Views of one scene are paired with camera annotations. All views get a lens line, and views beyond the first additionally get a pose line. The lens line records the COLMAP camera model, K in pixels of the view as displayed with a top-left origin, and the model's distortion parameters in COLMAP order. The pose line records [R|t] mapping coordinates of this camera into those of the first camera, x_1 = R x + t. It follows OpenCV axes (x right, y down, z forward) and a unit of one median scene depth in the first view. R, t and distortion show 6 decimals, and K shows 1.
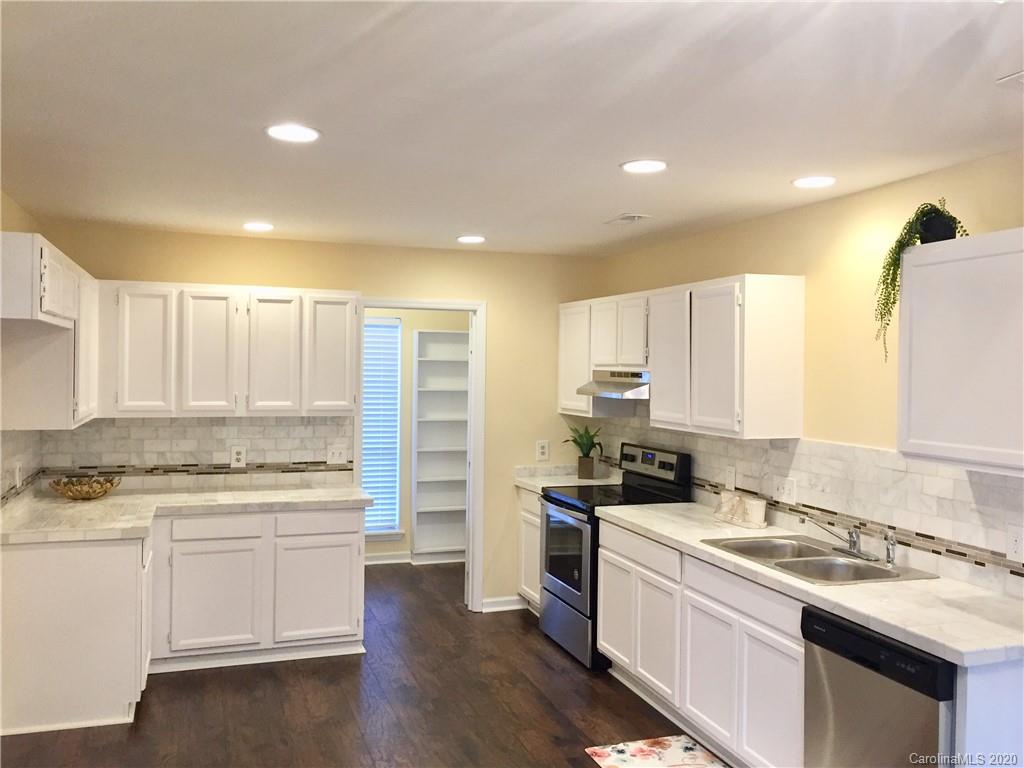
lens RADIAL K [[871.5, 0, 513.1], [0, 871.5, 383.3], [0, 0, 1]] dist [0.071633, -0.079684]
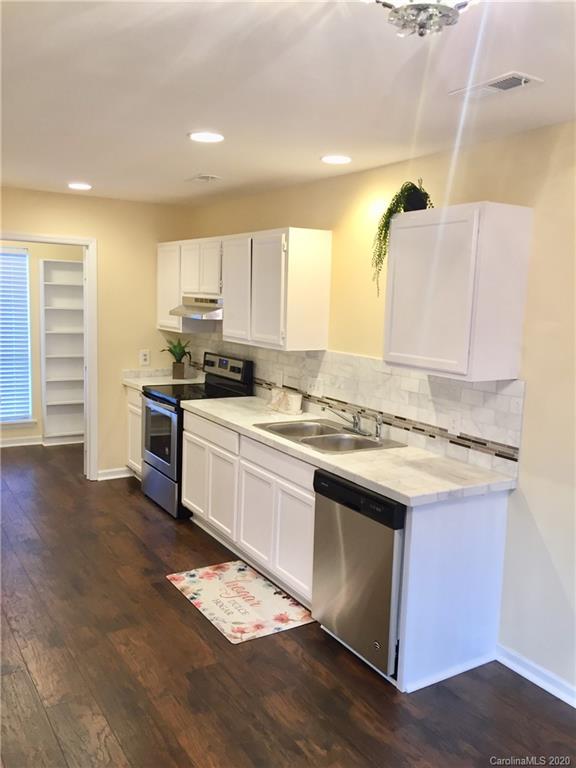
lens RADIAL K [[653.6, 0, 289.3], [0, 653.6, 385.3], [0, 0, 1]] dist [0.071633, -0.079684]
pose [[0.975538, -0.007681, 0.219698, 0.041596], [-0.019409, 0.992478, 0.120878, -0.006320], [-0.218973, -0.122185, 0.968050, 0.001676]]
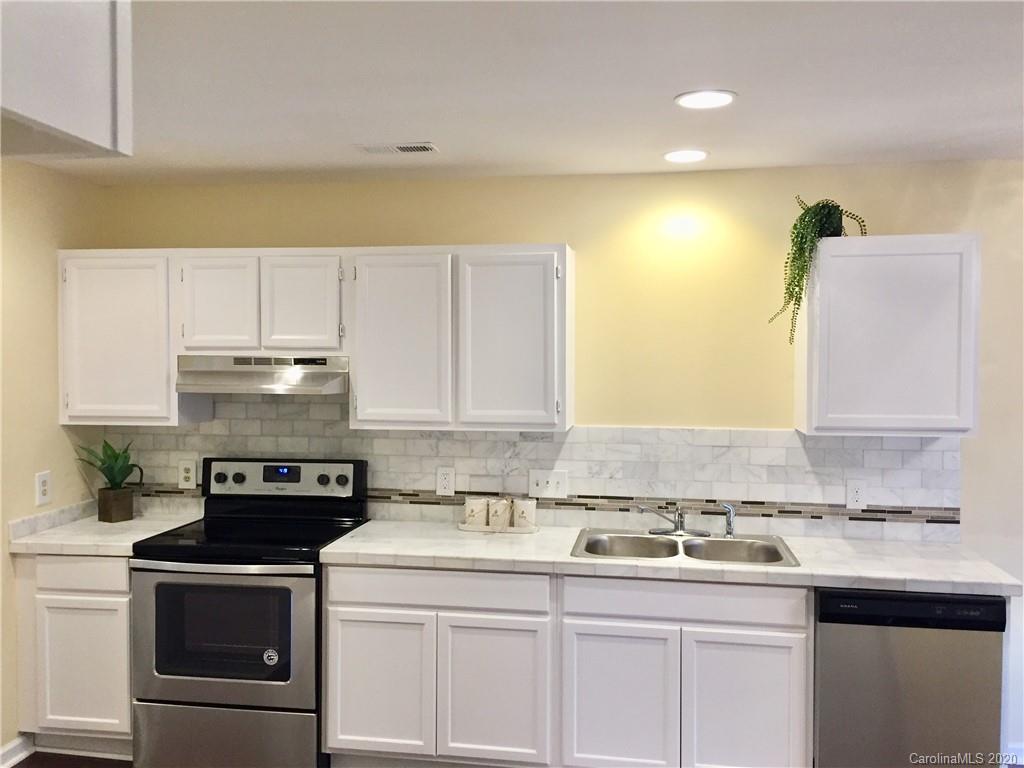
lens RADIAL K [[871.5, 0, 511.0], [0, 871.5, 385.4], [0, 0, 1]] dist [0.071633, -0.079684]
pose [[0.478479, -0.039947, 0.877190, -0.506393], [0.021091, 0.999199, 0.033999, -0.012748], [-0.877845, 0.002233, 0.478939, 0.603324]]
